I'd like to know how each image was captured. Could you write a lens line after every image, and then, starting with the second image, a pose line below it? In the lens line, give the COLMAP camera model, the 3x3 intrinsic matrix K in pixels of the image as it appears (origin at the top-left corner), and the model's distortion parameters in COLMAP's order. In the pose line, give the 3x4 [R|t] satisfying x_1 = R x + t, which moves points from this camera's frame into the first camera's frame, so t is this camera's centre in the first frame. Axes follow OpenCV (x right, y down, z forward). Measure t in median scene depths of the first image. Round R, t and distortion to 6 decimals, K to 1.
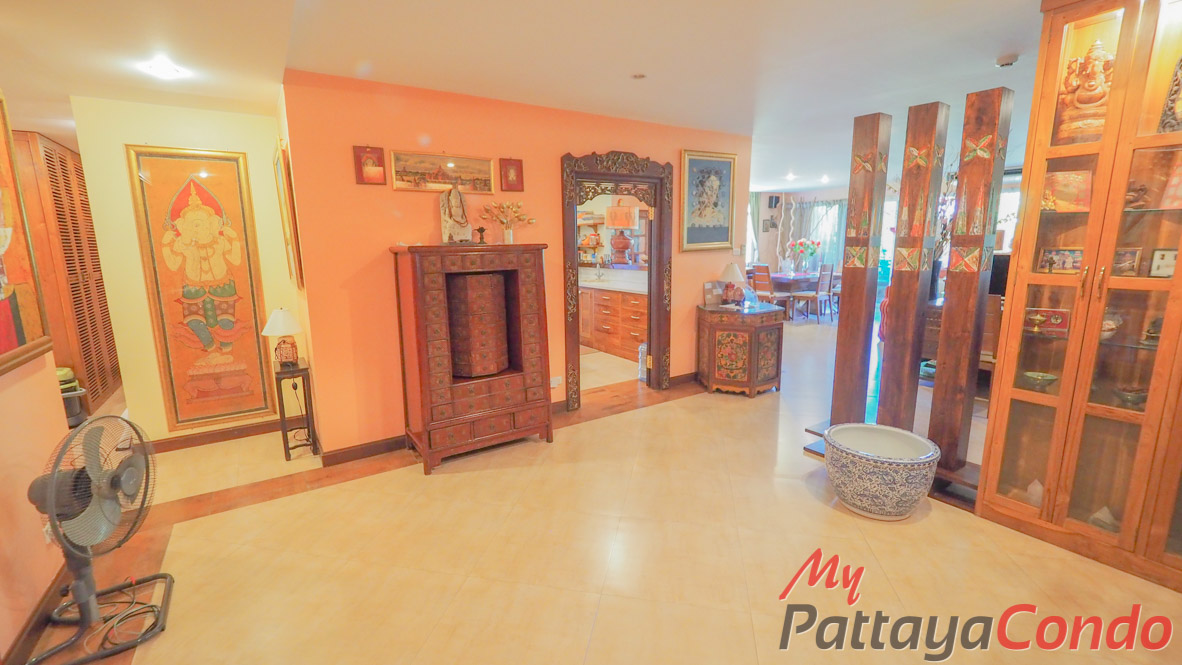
lens RADIAL K [[502.1, 0, 589.2], [0, 502.1, 332.3], [0, 0, 1]] dist [-0.006287, 0.000346]
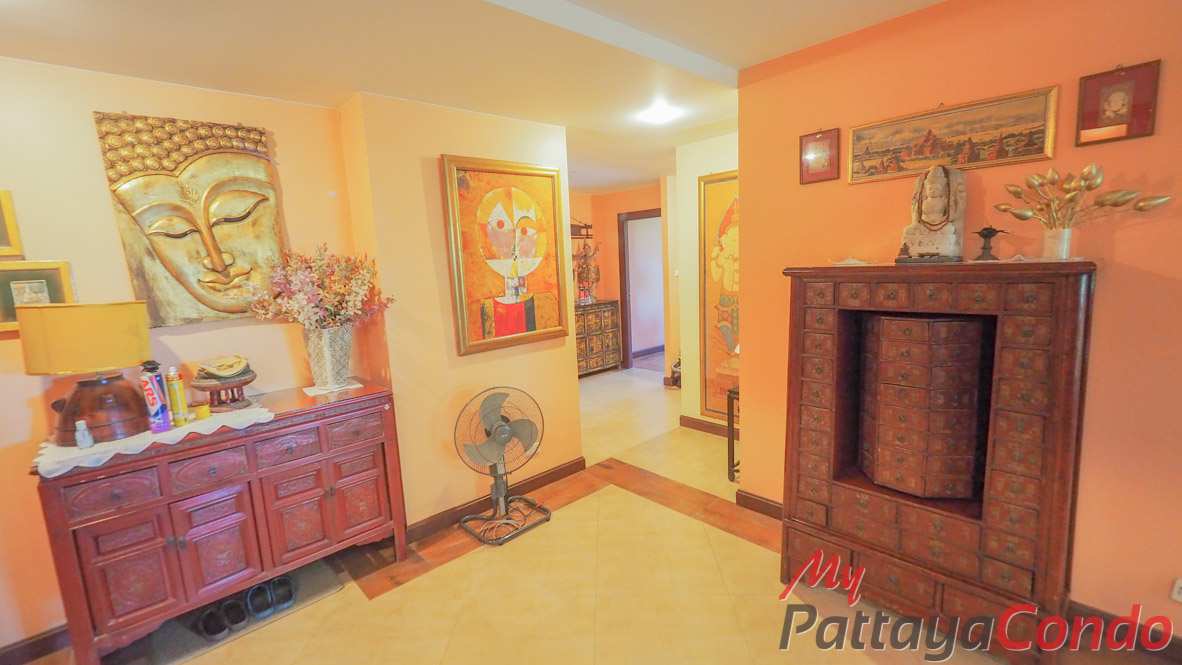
lens RADIAL K [[502.1, 0, 589.0], [0, 502.1, 333.9], [0, 0, 1]] dist [-0.006287, 0.000346]
pose [[0.158803, 0.153049, -0.975376, 0.265598], [-0.135301, 0.981965, 0.132055, -0.117136], [0.977996, 0.110998, 0.176647, 0.527637]]
